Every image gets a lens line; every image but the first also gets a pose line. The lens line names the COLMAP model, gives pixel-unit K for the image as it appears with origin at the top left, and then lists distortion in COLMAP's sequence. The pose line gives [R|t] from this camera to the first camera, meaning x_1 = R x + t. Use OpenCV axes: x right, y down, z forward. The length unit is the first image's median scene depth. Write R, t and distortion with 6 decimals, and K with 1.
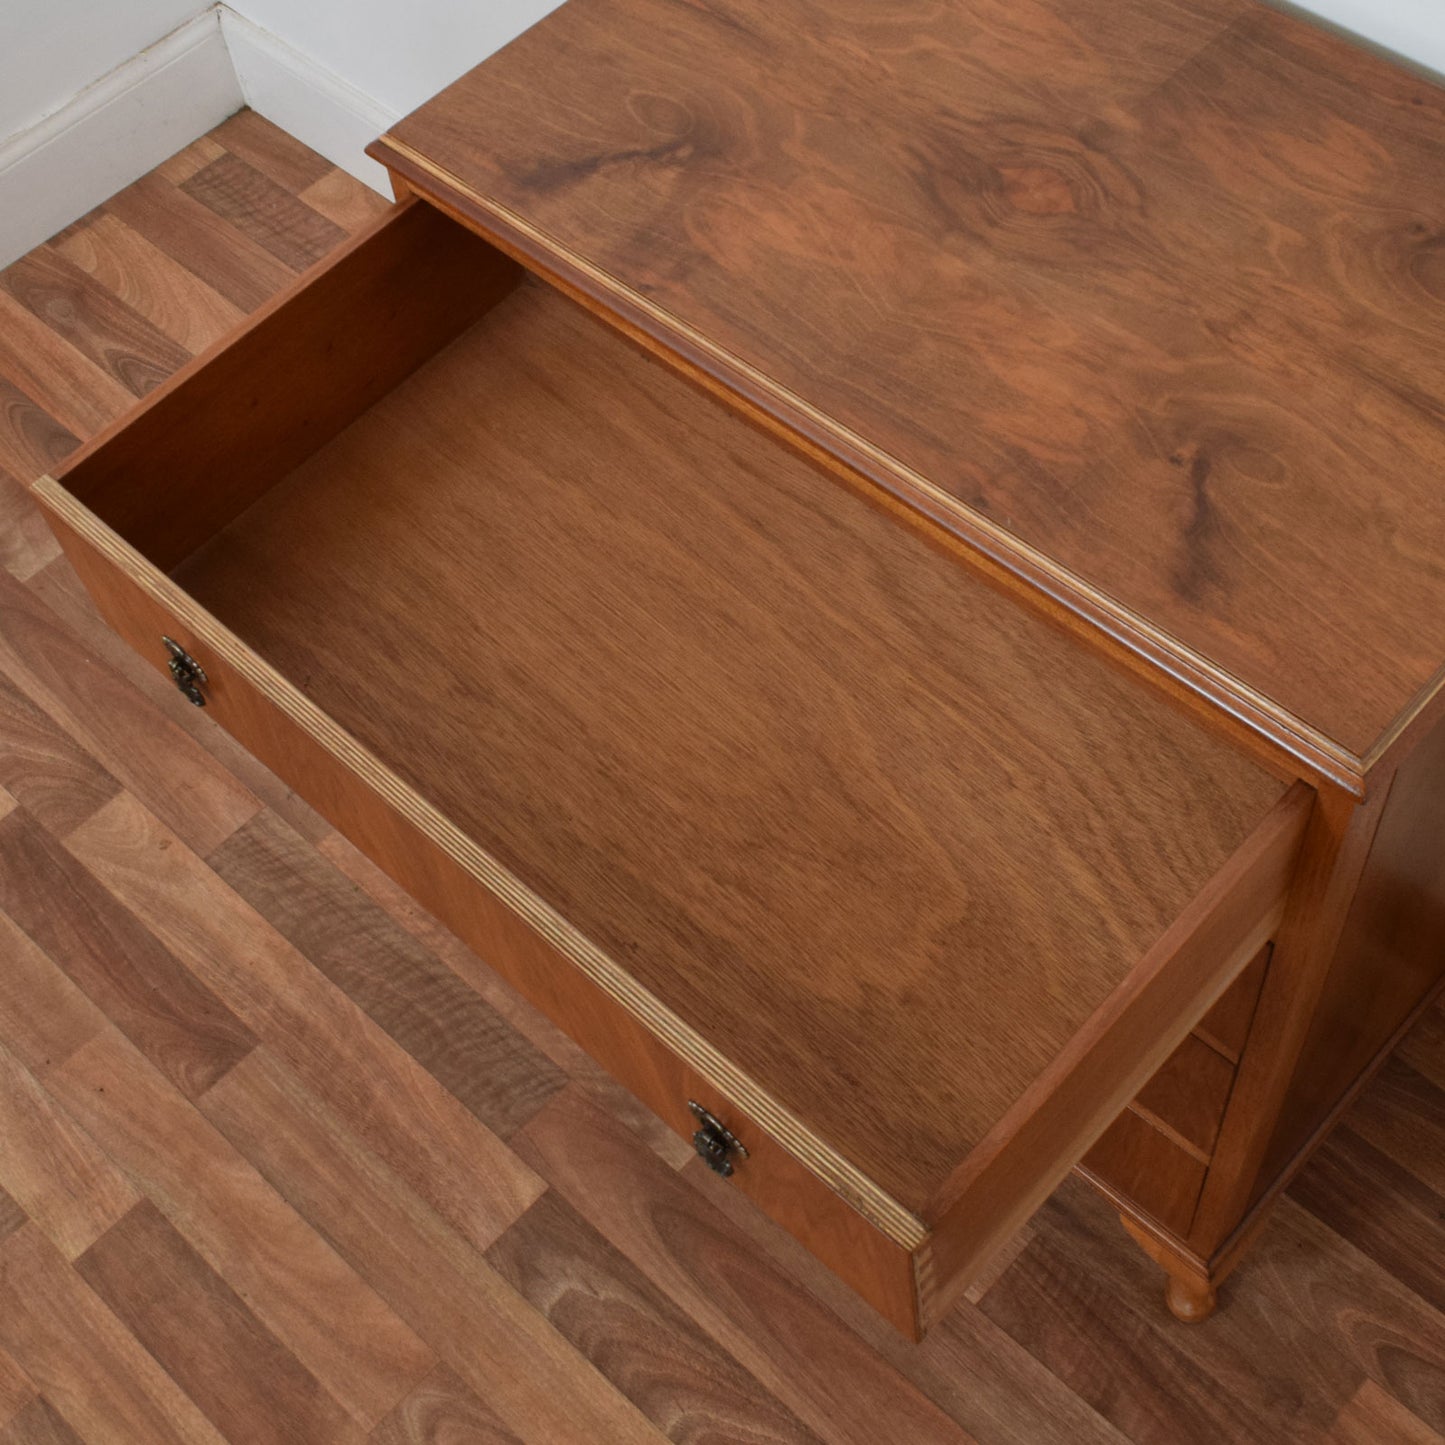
lens RADIAL K [[2160.8, 0, 724.5], [0, 2160.8, 630.2], [0, 0, 1]] dist [-0.015458, -0.007260]
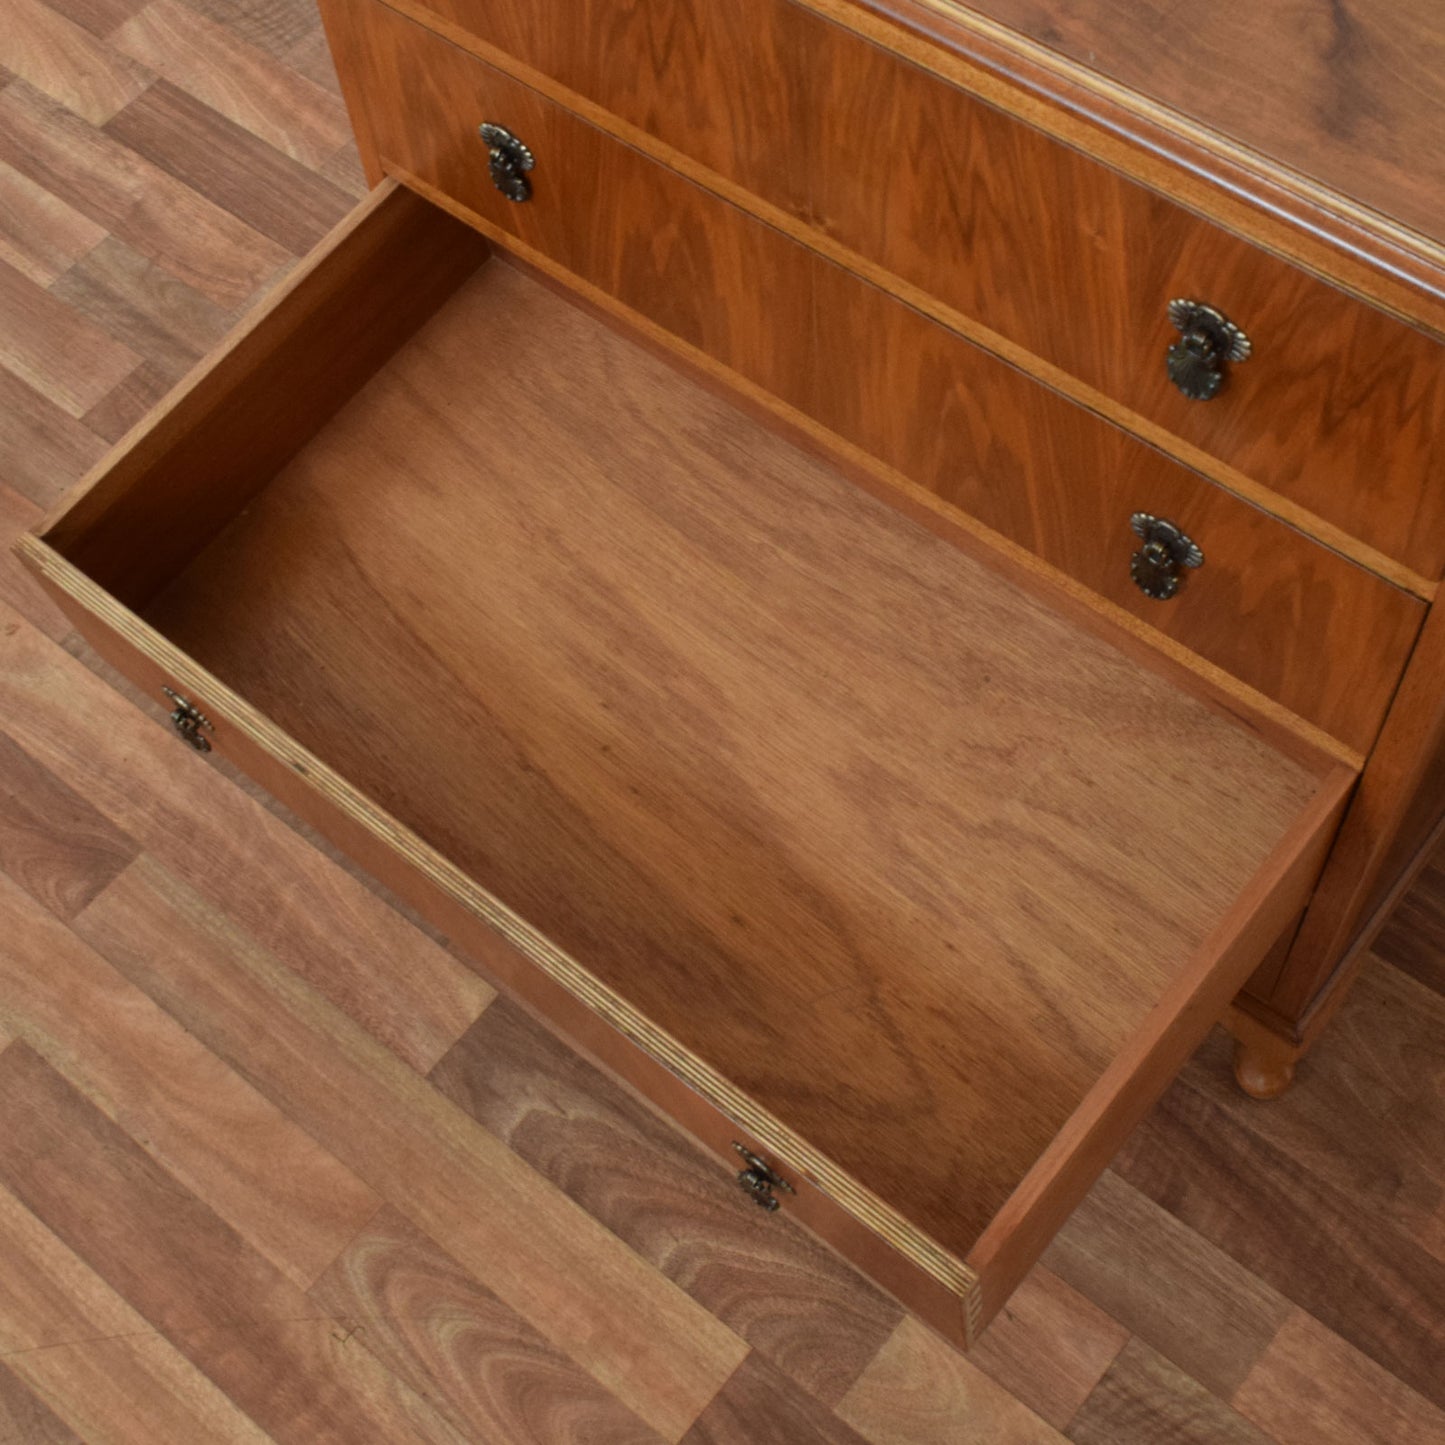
lens RADIAL K [[2254.6, 0, 690.6], [0, 2254.6, 611.7], [0, 0, 1]] dist [-0.020783, 0.007054]
pose [[0.997624, -0.056866, 0.038885, -0.033560], [0.054038, 0.996064, 0.070265, 0.053071], [-0.042728, -0.067997, 0.996770, 0.132587]]
